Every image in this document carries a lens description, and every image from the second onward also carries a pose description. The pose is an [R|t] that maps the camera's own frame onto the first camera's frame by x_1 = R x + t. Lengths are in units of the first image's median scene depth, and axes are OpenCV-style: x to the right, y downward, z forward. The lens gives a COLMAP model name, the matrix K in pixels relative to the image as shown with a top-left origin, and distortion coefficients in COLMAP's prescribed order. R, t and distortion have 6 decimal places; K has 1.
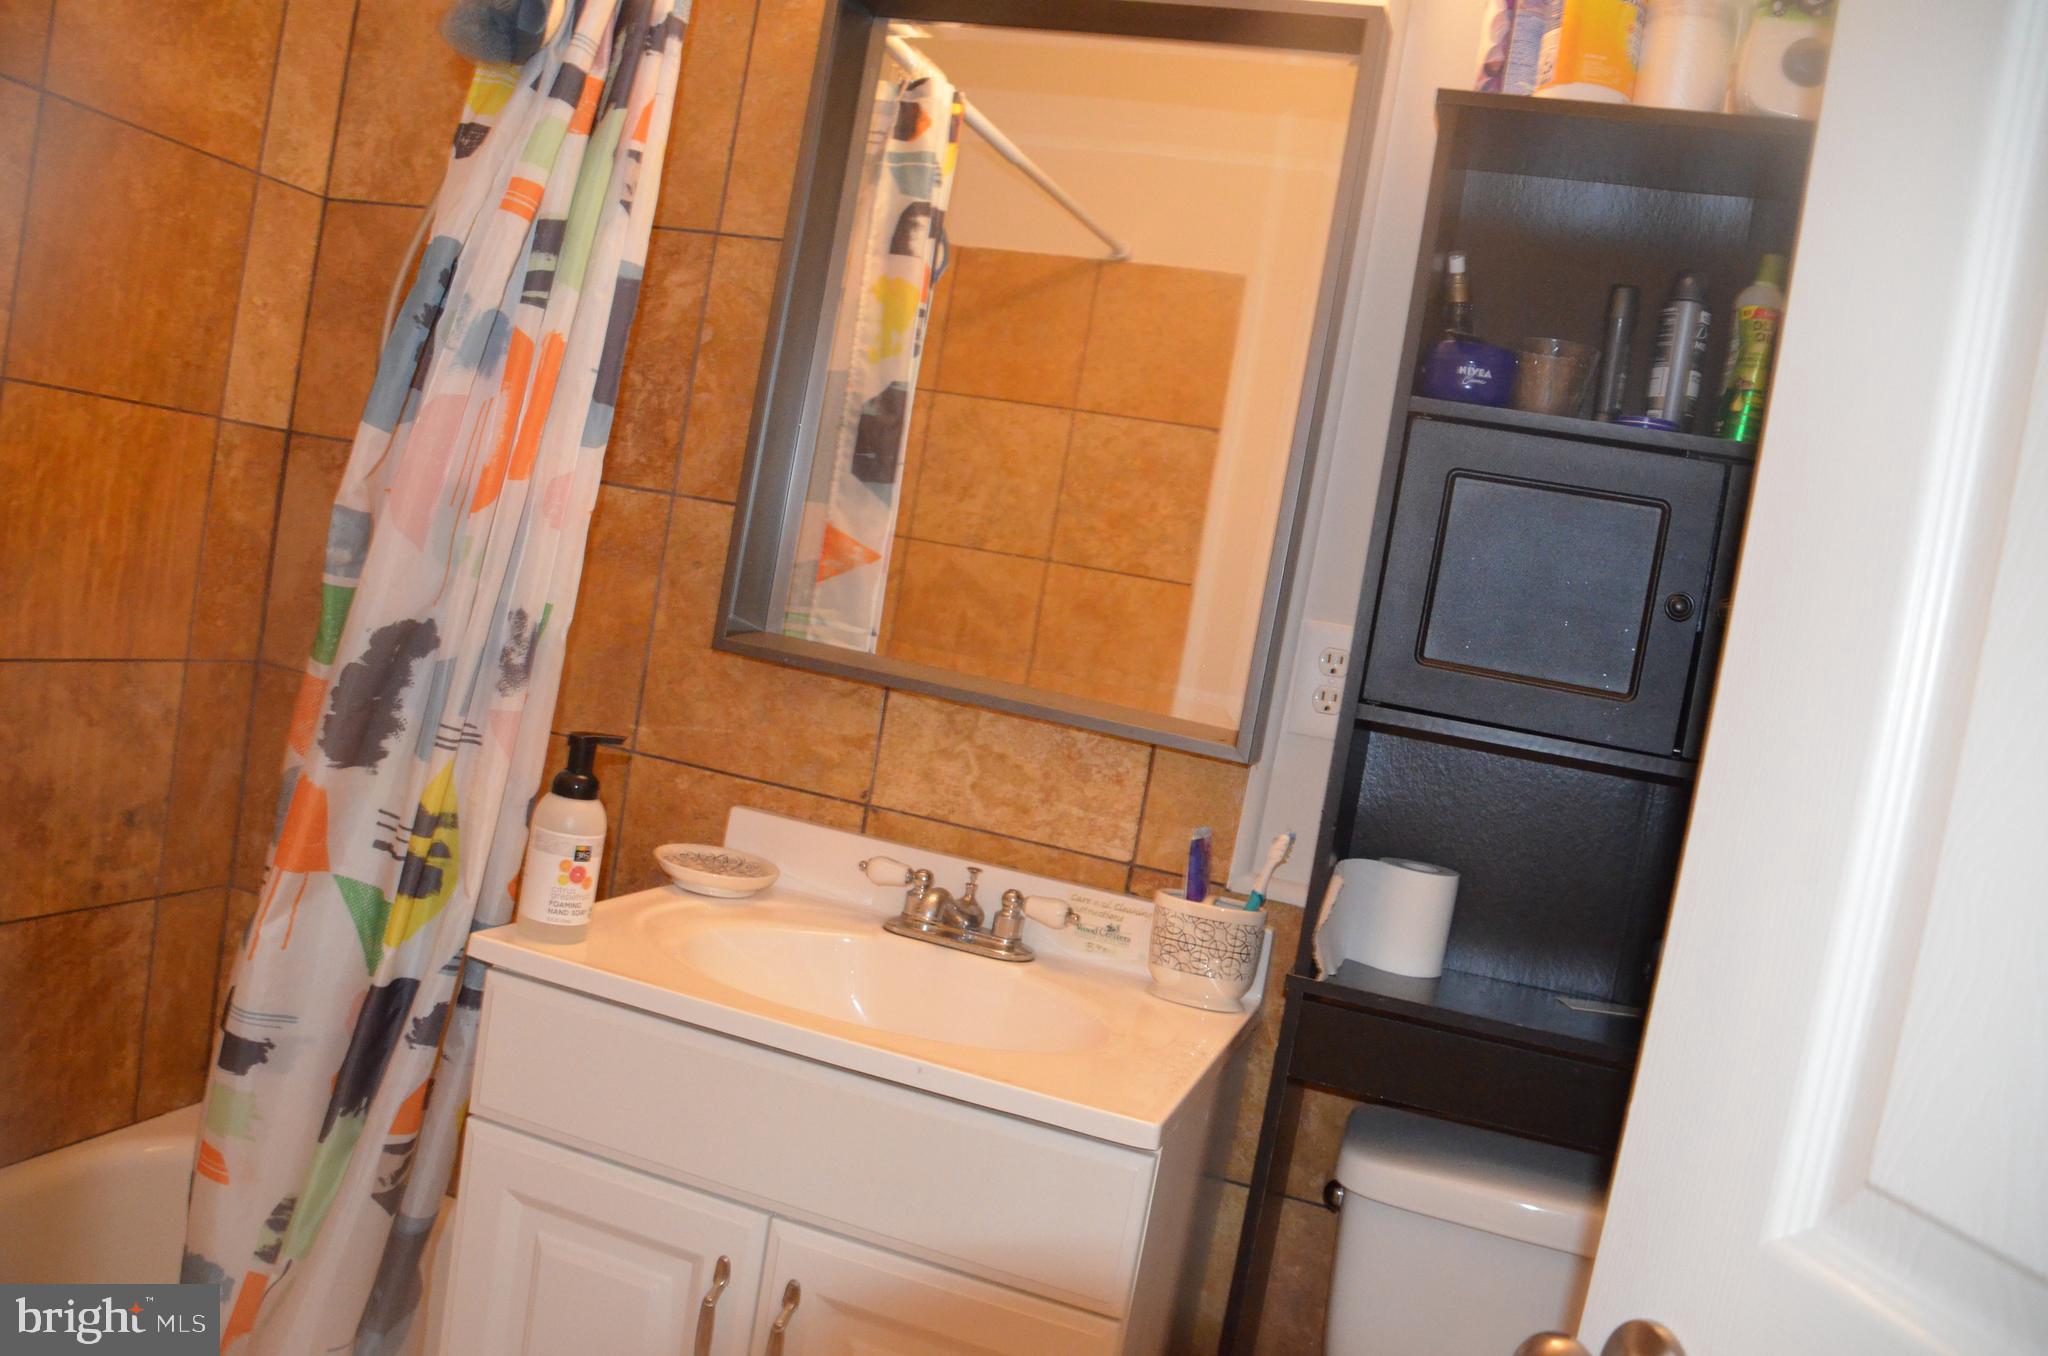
lens RADIAL K [[1602.2, 0, 1030.9], [0, 1602.2, 680.9], [0, 0, 1]] dist [-0.149155, 0.087964]
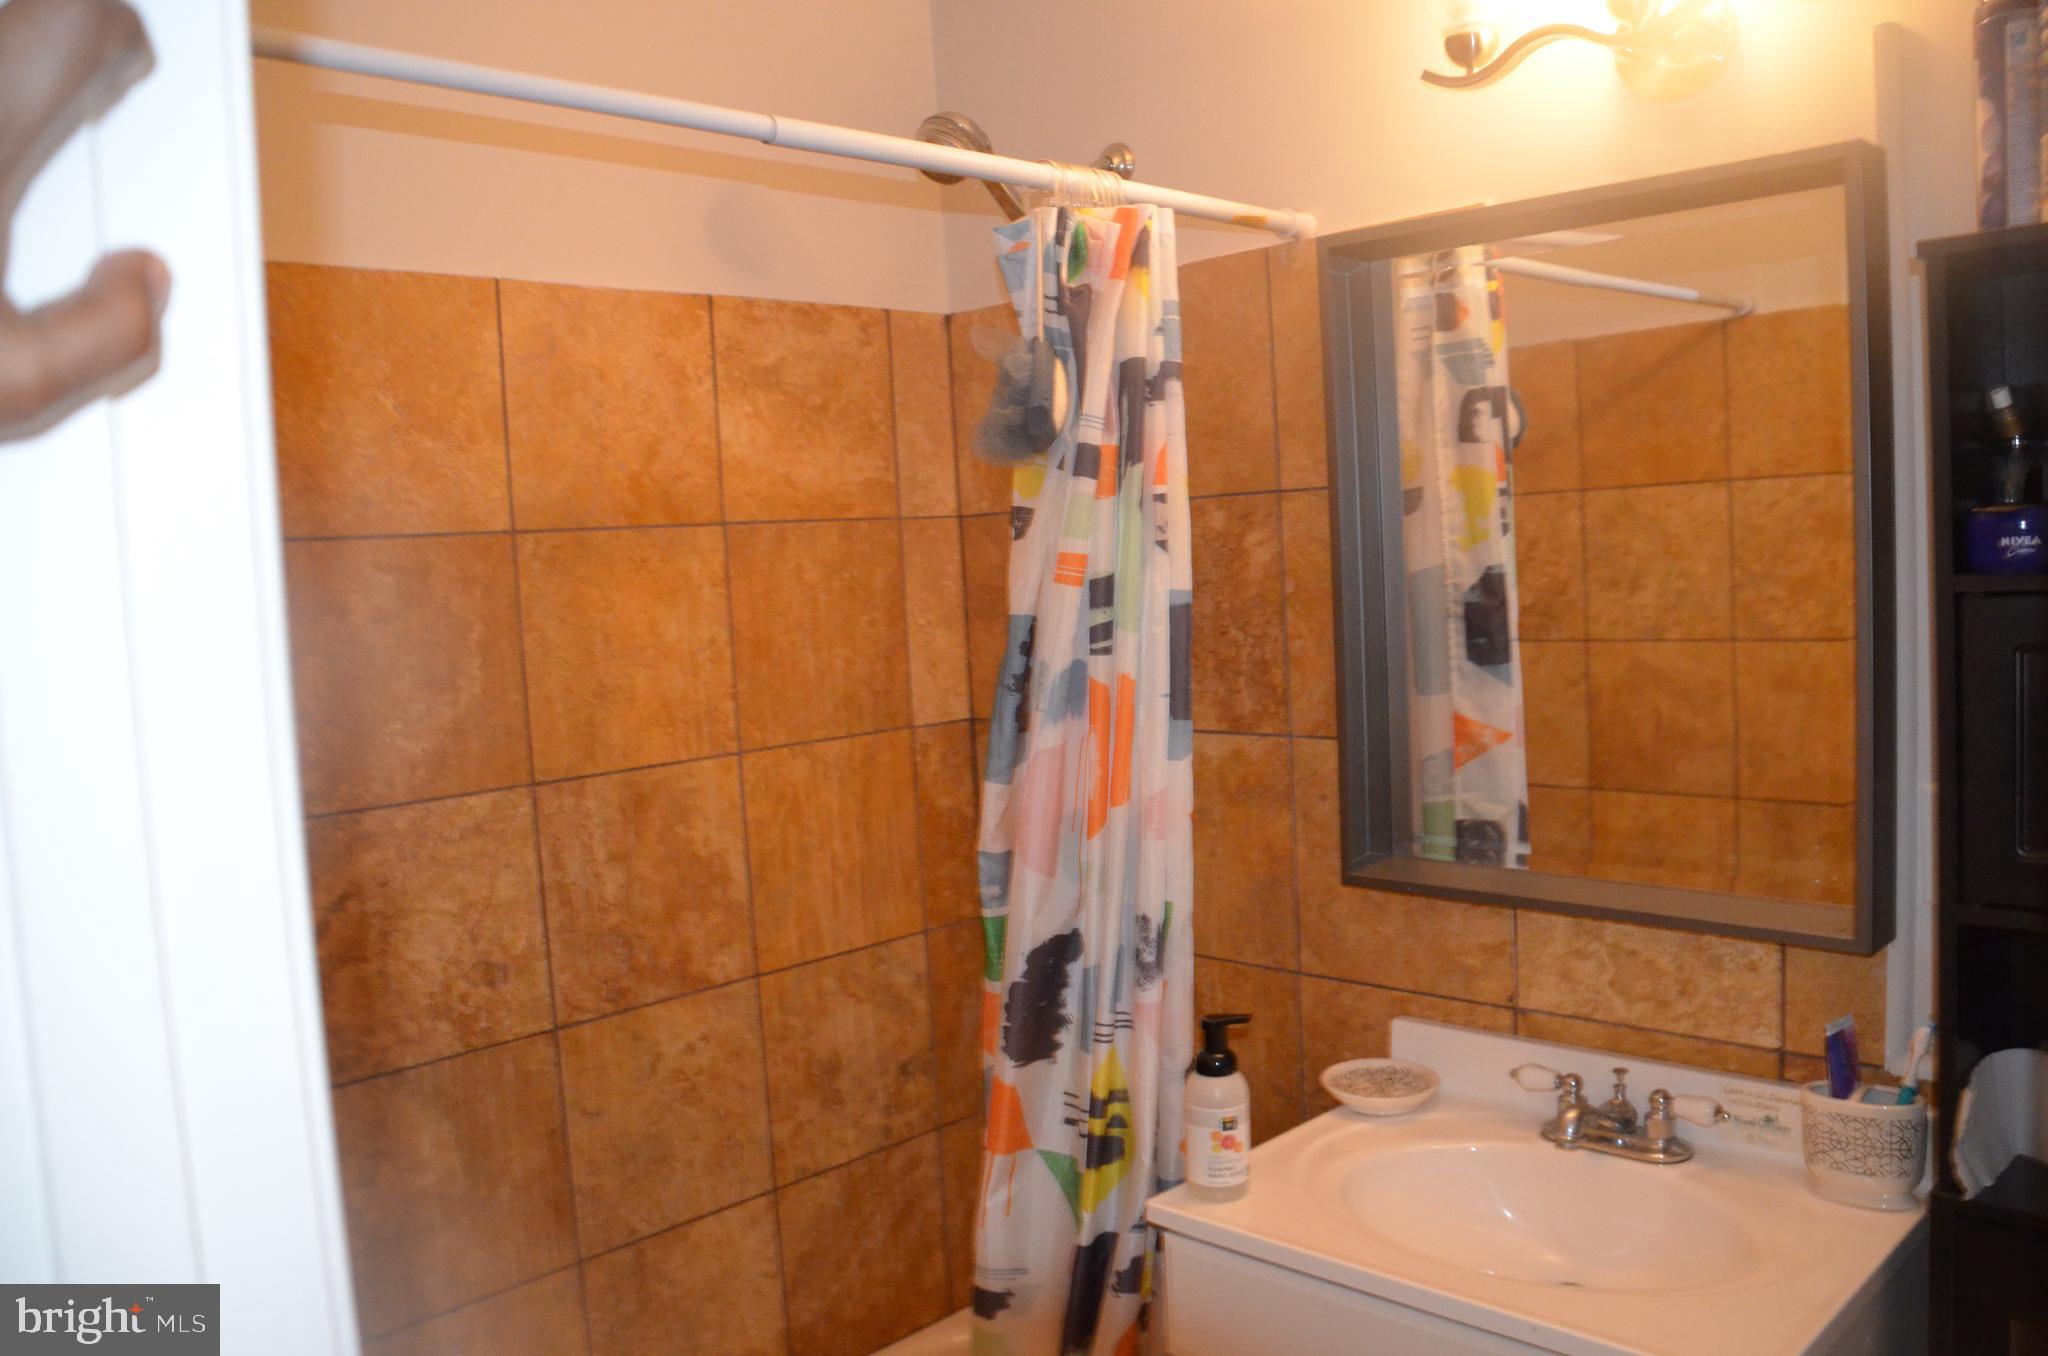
lens RADIAL K [[1602.2, 0, 1016.0], [0, 1602.2, 688.5], [0, 0, 1]] dist [-0.149155, 0.087964]
pose [[0.863542, -0.182241, -0.470196, 0.137991], [0.174536, 0.982798, -0.060373, -0.123821], [0.473110, -0.029932, 0.880495, -0.045482]]
